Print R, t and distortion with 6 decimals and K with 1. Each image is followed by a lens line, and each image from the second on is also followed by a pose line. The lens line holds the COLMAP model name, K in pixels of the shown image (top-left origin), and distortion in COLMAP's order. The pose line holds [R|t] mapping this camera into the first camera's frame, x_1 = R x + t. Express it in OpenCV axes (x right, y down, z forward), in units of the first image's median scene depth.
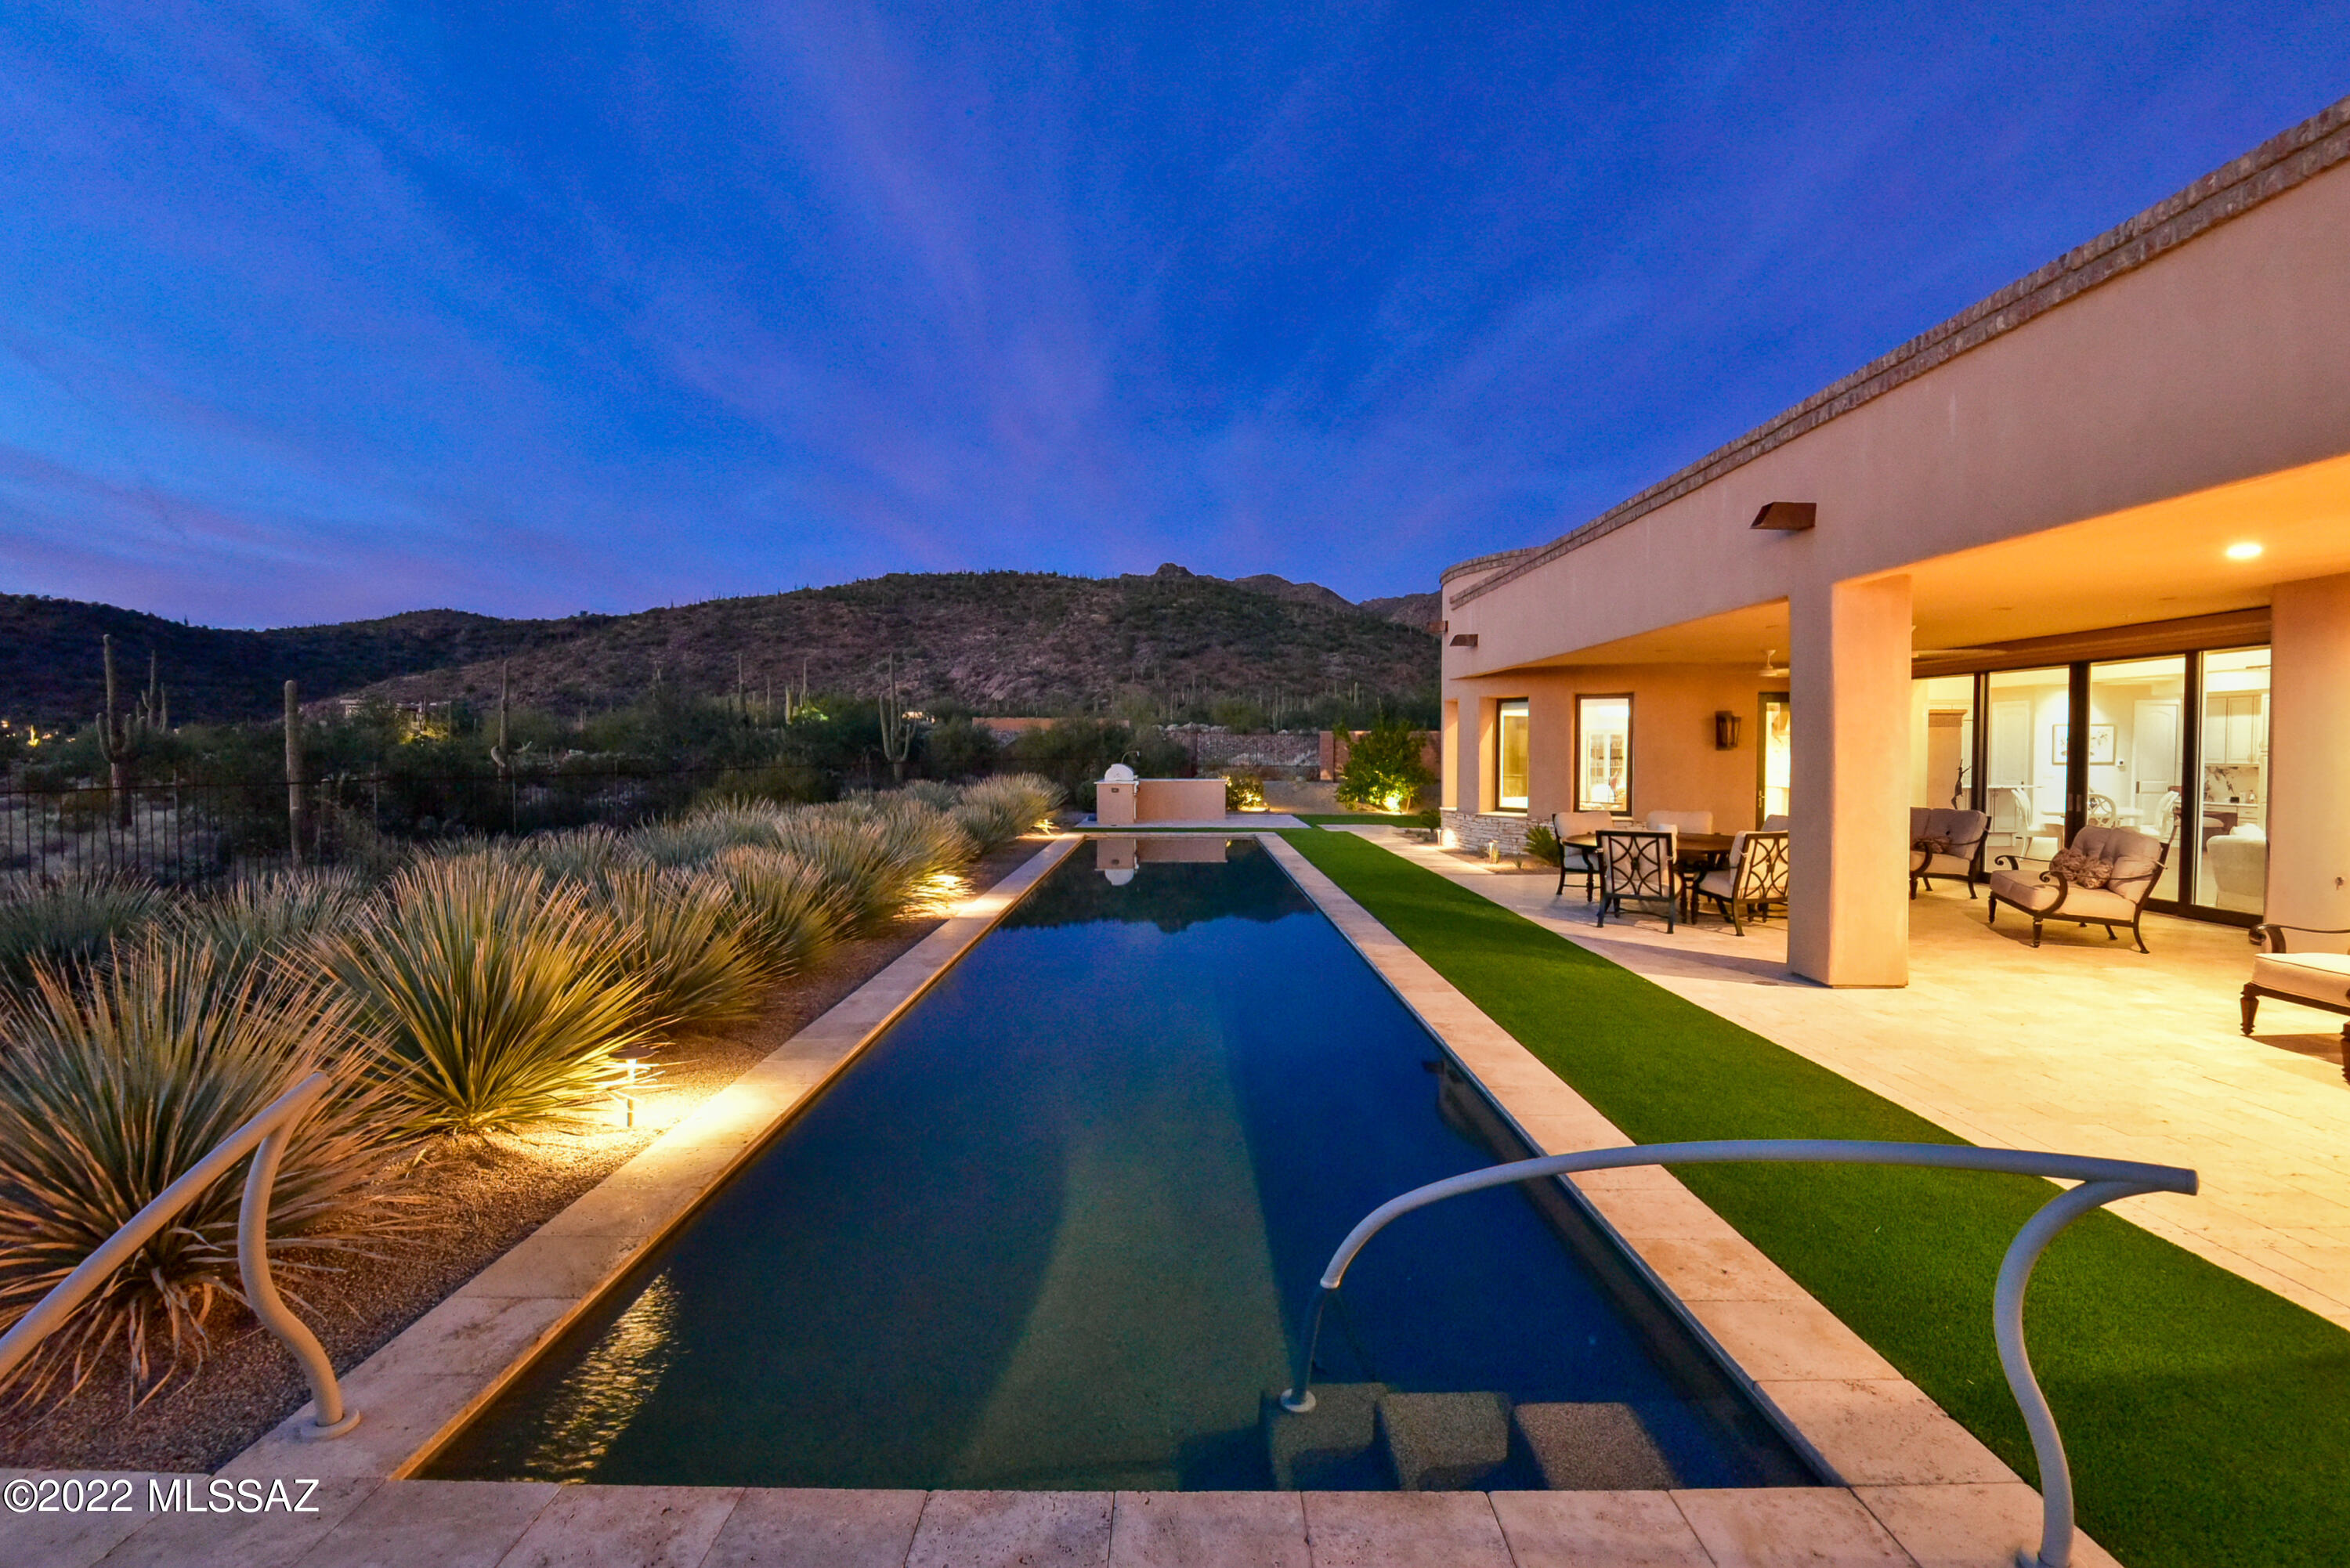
lens RADIAL K [[1089.5, 0, 1175.0], [0, 1089.5, 784.0], [0, 0, 1]] dist [0.001756, 0.000211]
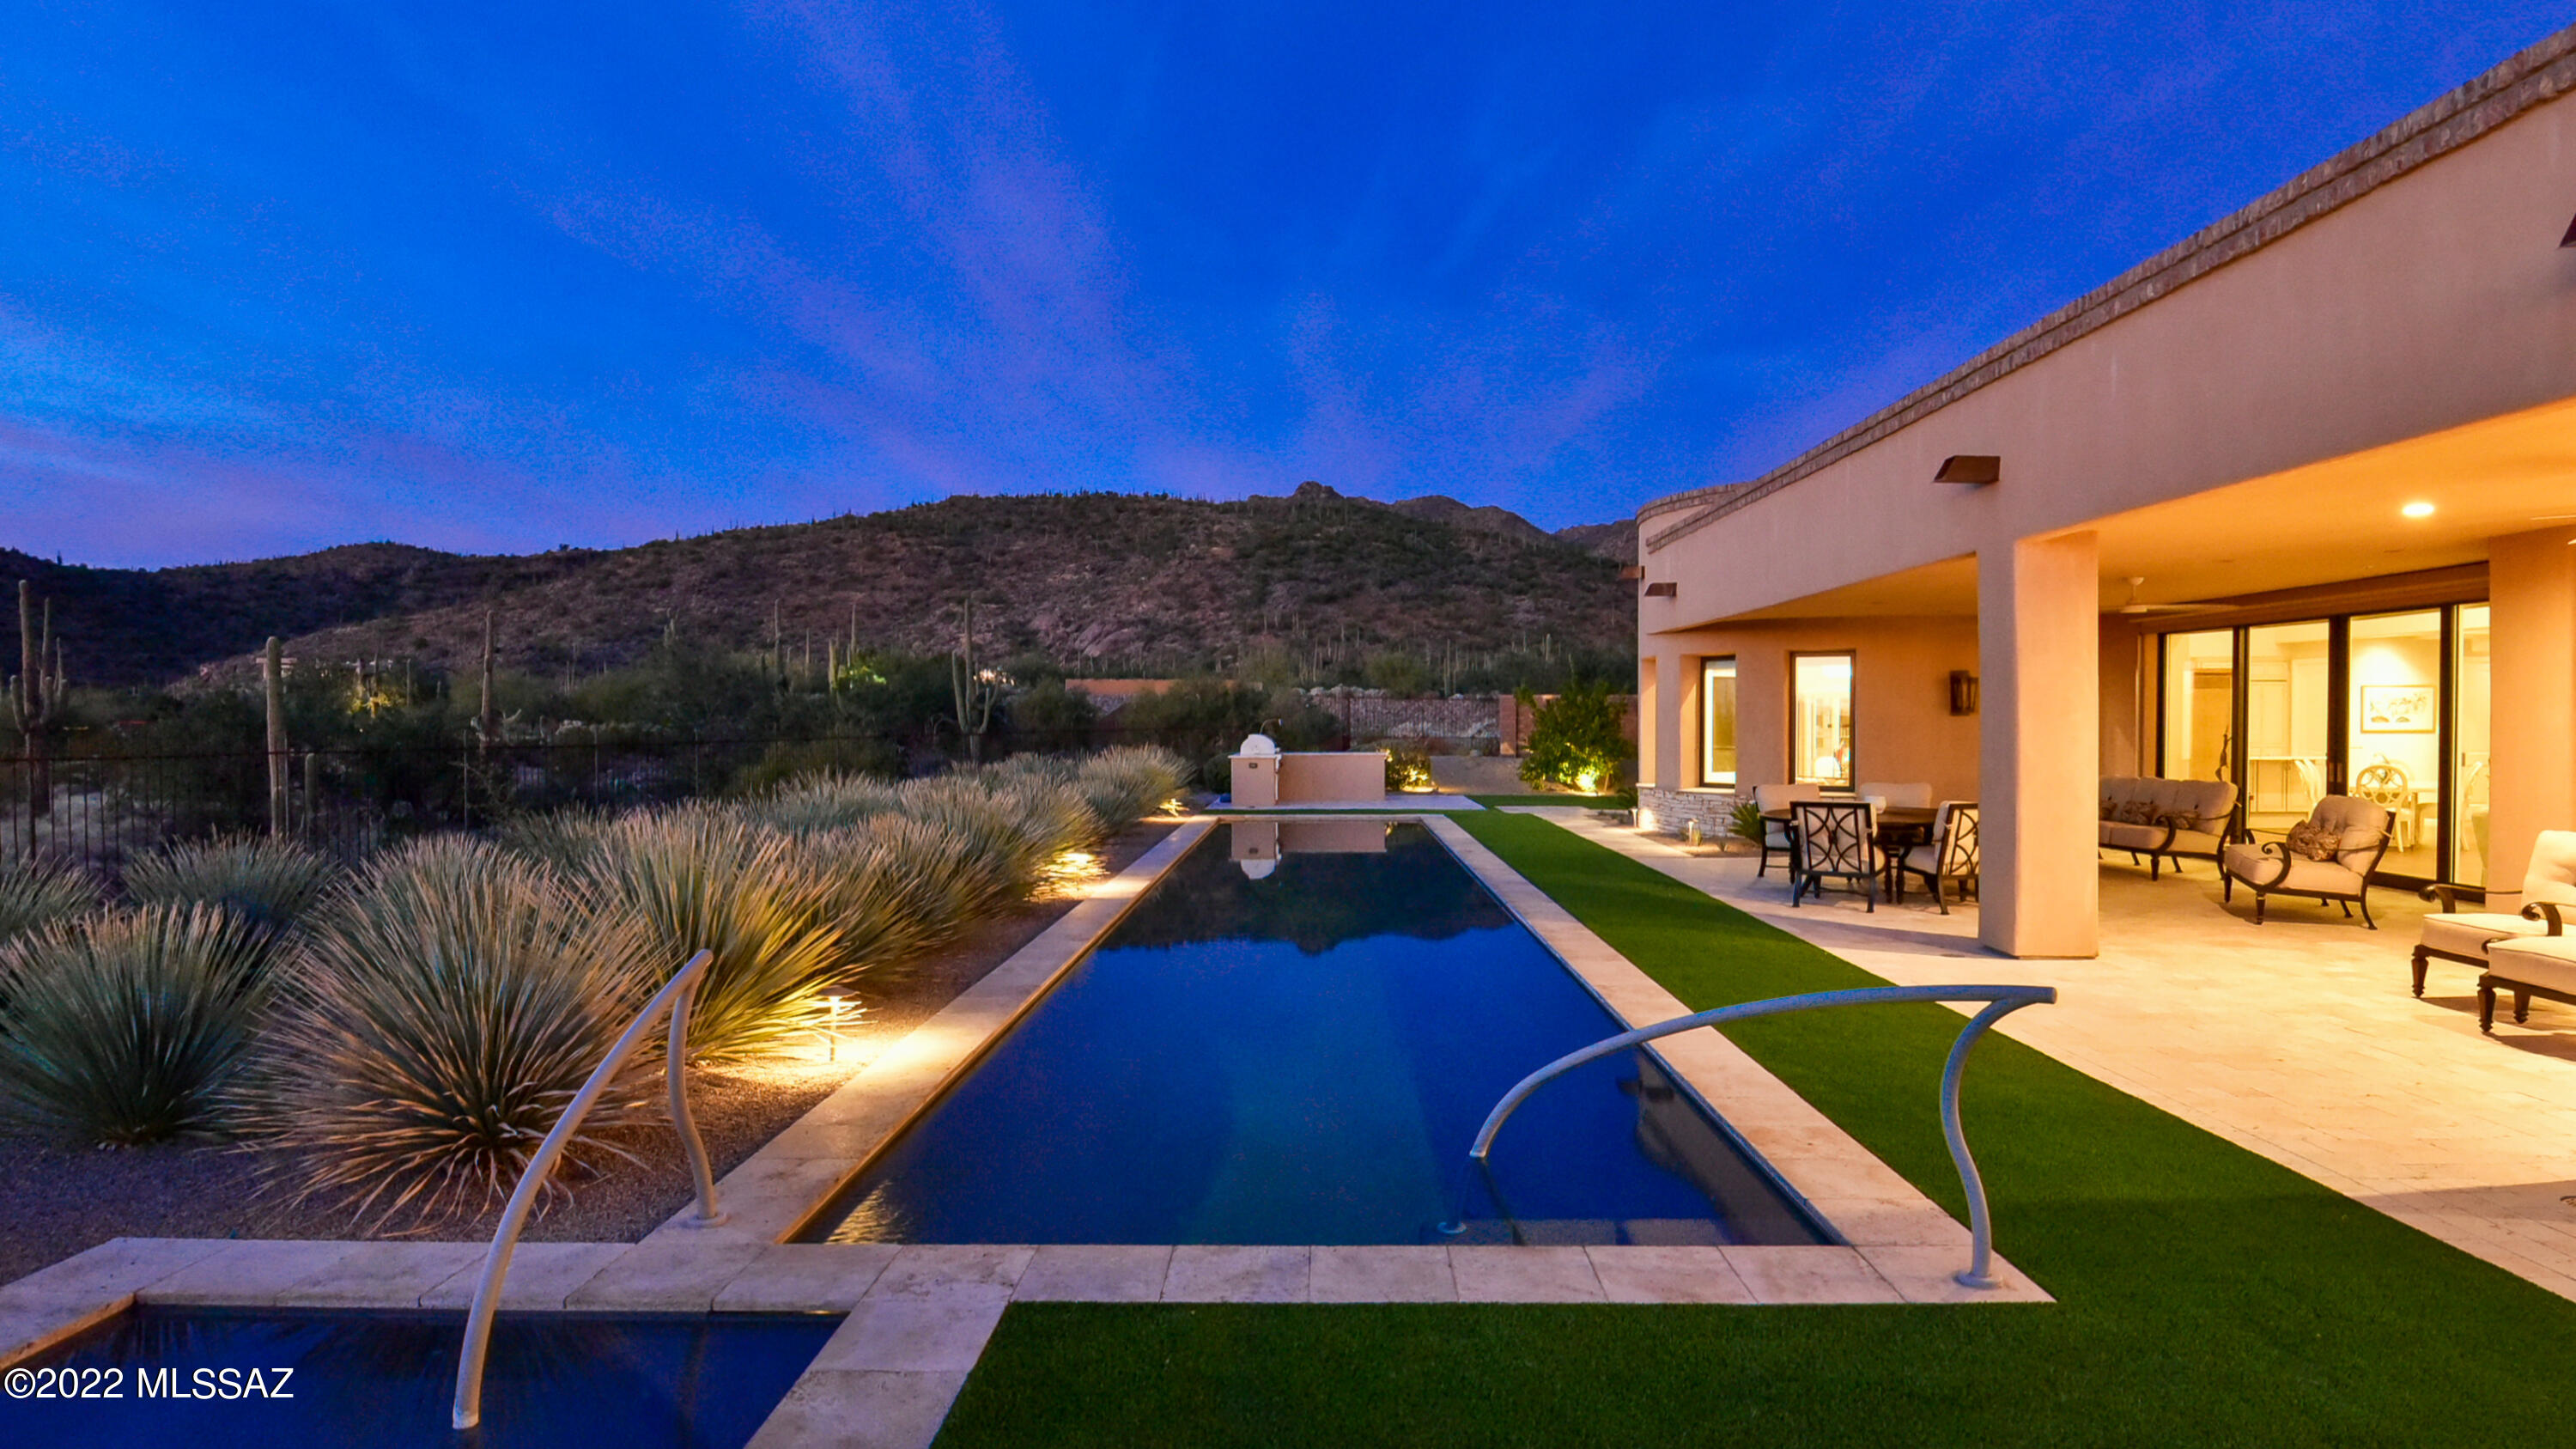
lens RADIAL K [[1404.2, 0, 1288.0], [0, 1404.2, 724.5], [0, 0, 1]] dist [0.020537, -0.000964]
pose [[0.999763, -0.000943, -0.021735, -0.007894], [0.000324, 0.999594, -0.028483, 0.008047], [0.021753, 0.028469, 0.999358, -0.138665]]
